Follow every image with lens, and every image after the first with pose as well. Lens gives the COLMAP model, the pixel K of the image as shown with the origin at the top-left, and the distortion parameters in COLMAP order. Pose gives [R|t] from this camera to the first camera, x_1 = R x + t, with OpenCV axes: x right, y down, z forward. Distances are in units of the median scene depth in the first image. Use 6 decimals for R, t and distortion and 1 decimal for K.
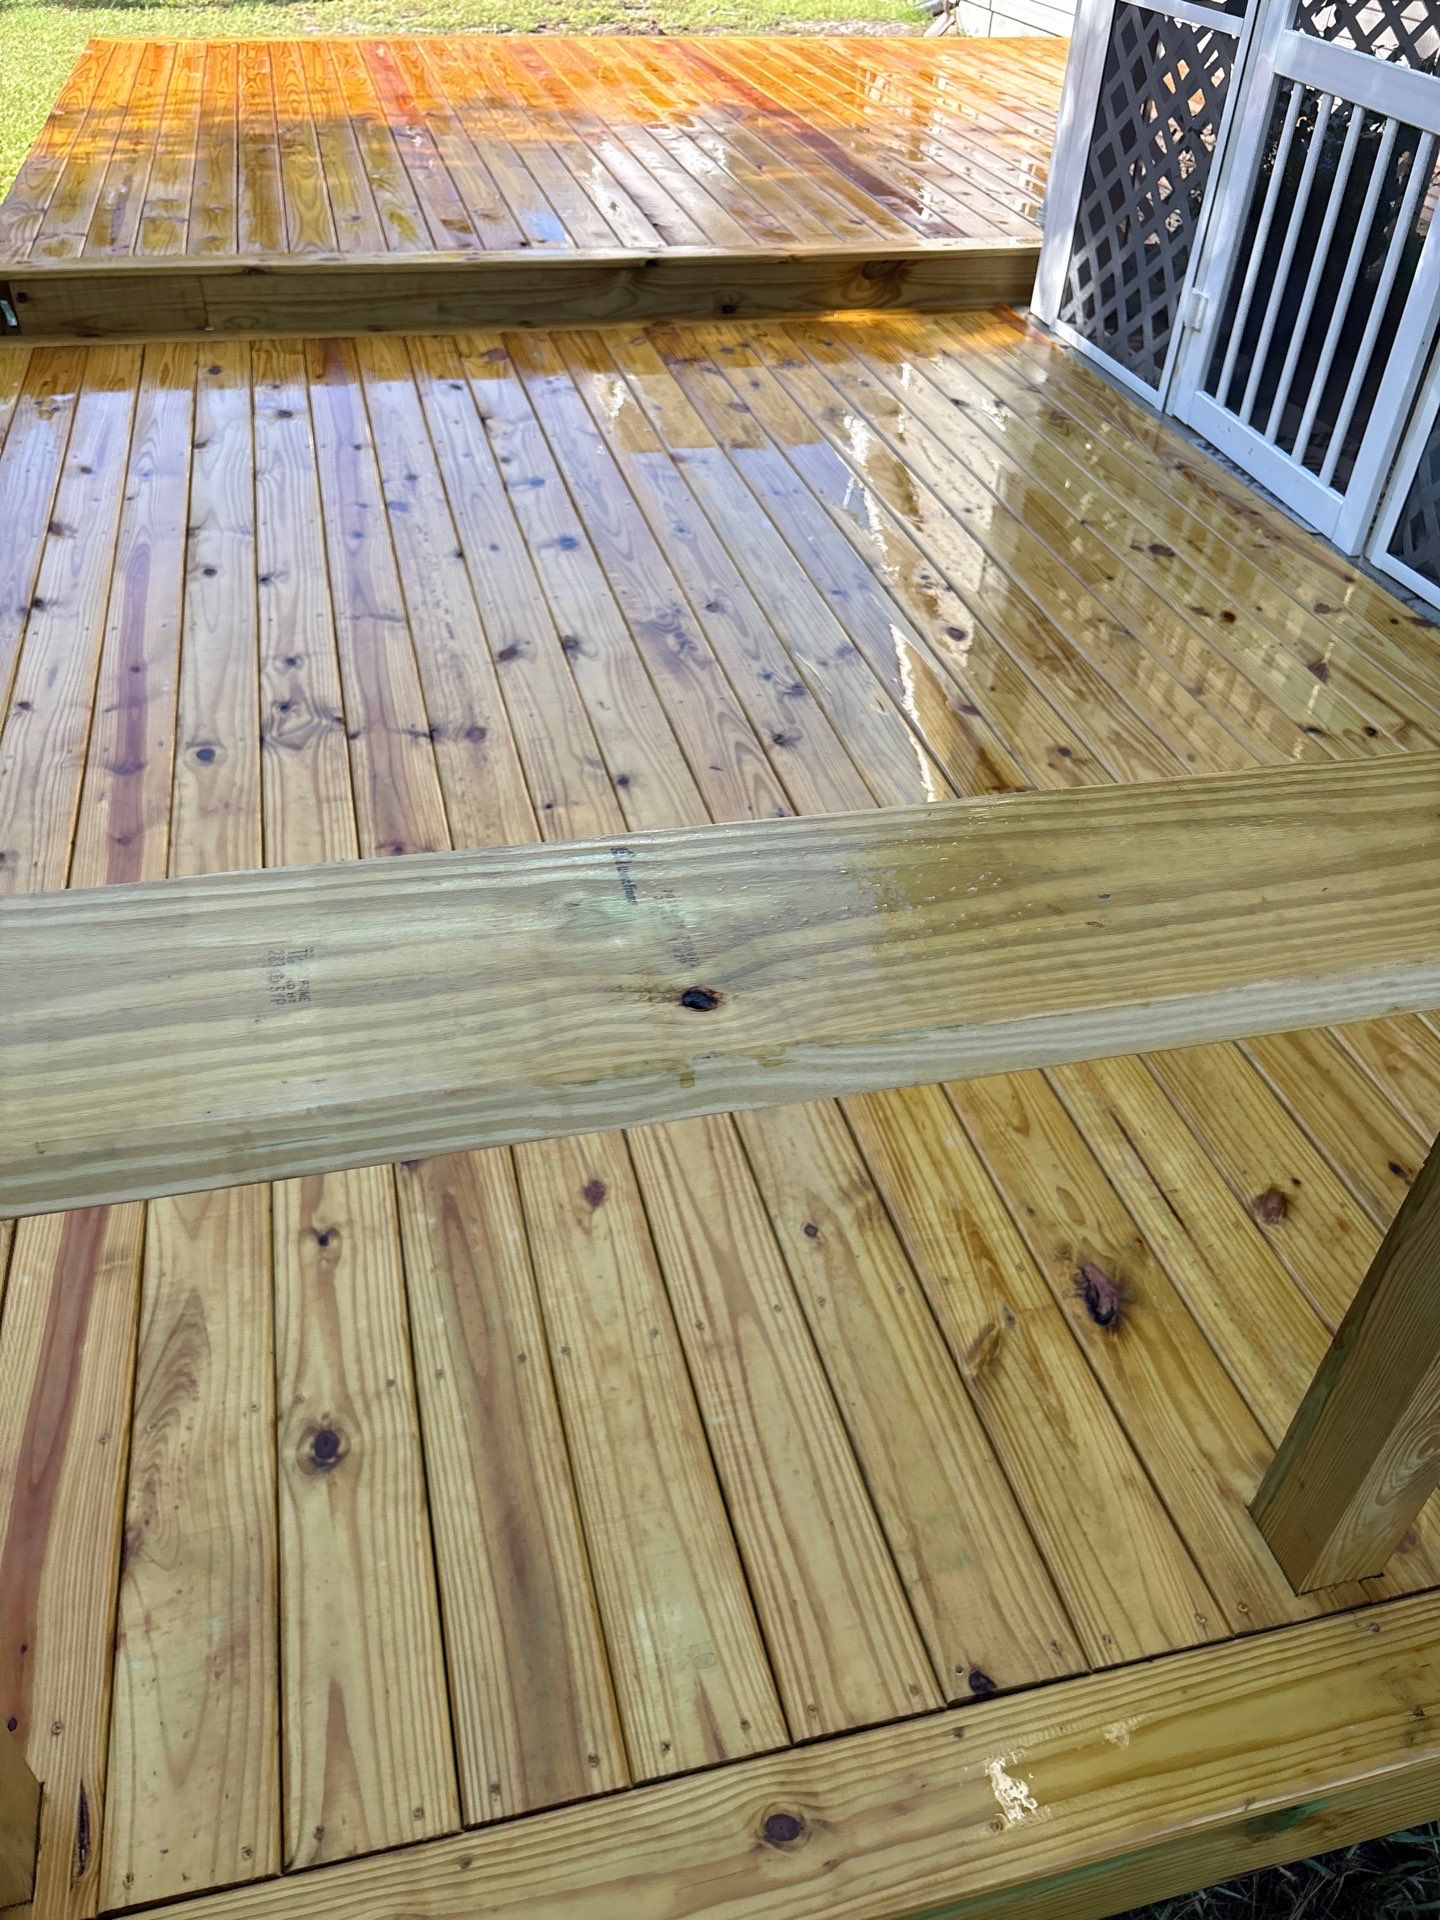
lens RADIAL K [[1453.1, 0, 735.6], [0, 1453.1, 956.2], [0, 0, 1]] dist [0.079528, -0.090232]
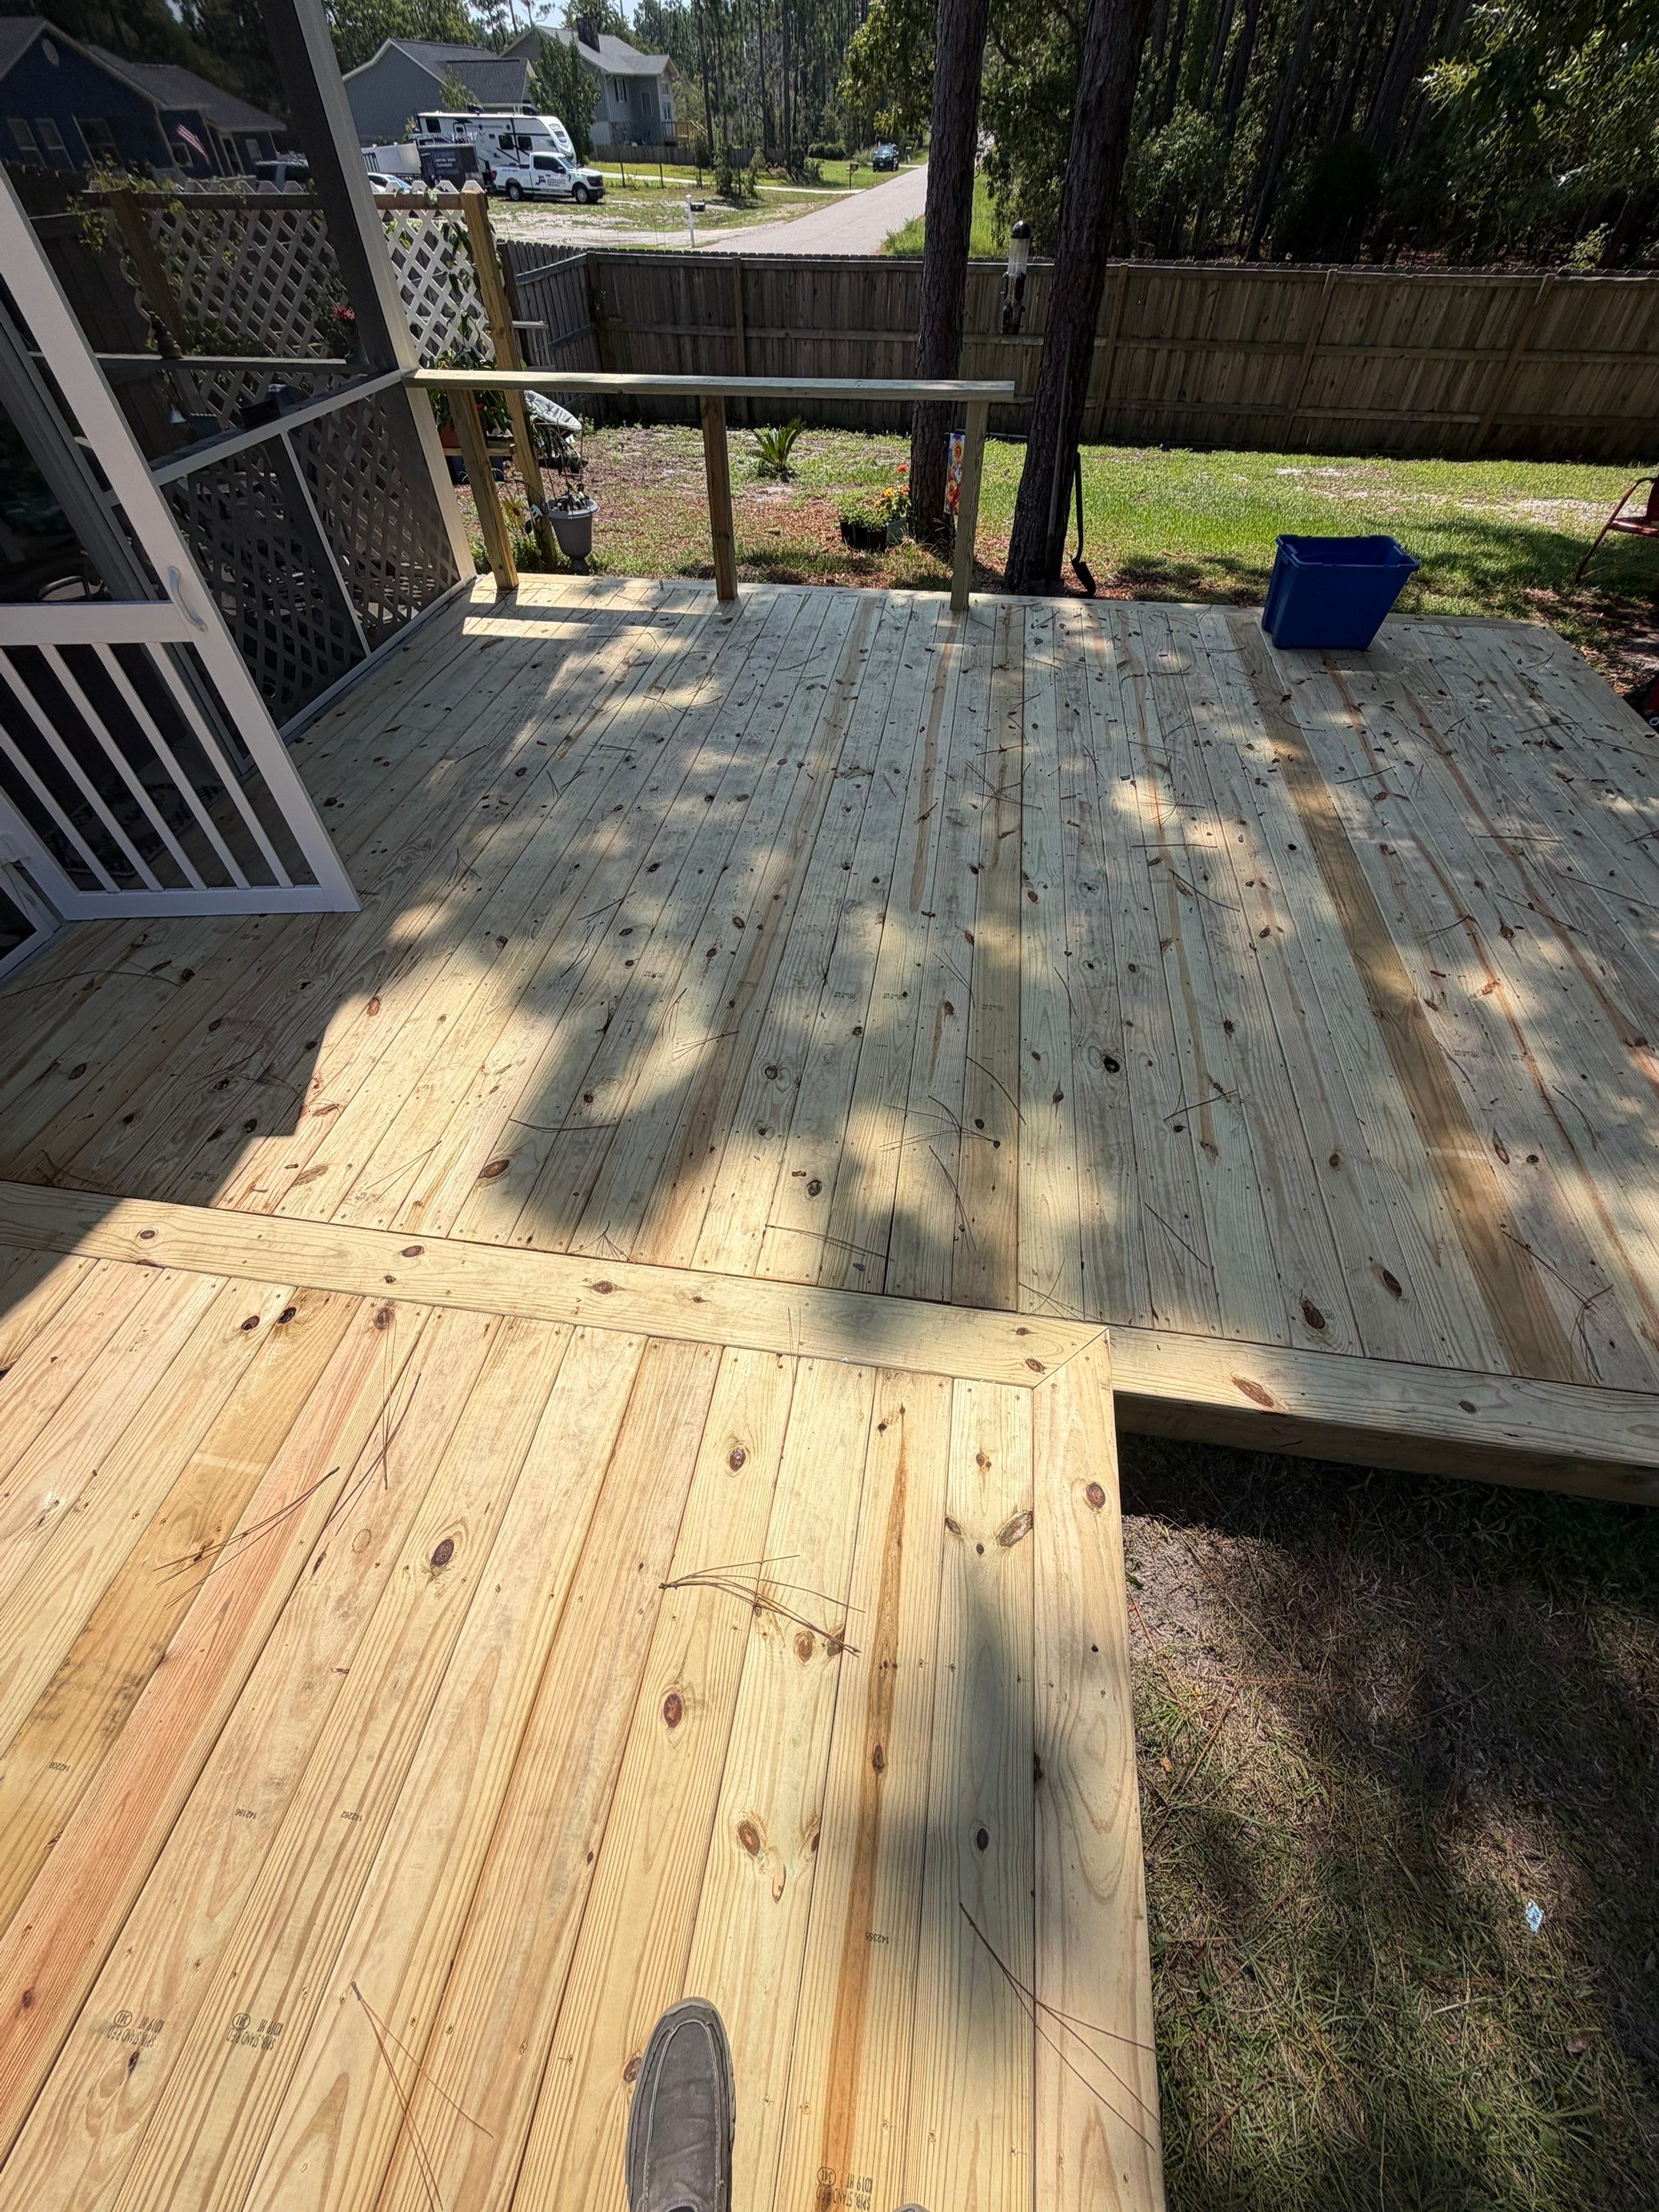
lens RADIAL K [[872.9, 0, 832.2], [0, 872.9, 1102.6], [0, 0, 1]] dist [0.001649, -0.000437]
pose [[-0.919561, -0.316796, 0.232483, -0.538829], [0.221141, 0.071840, 0.972592, -1.040338], [-0.324815, 0.945769, 0.003996, 1.092569]]
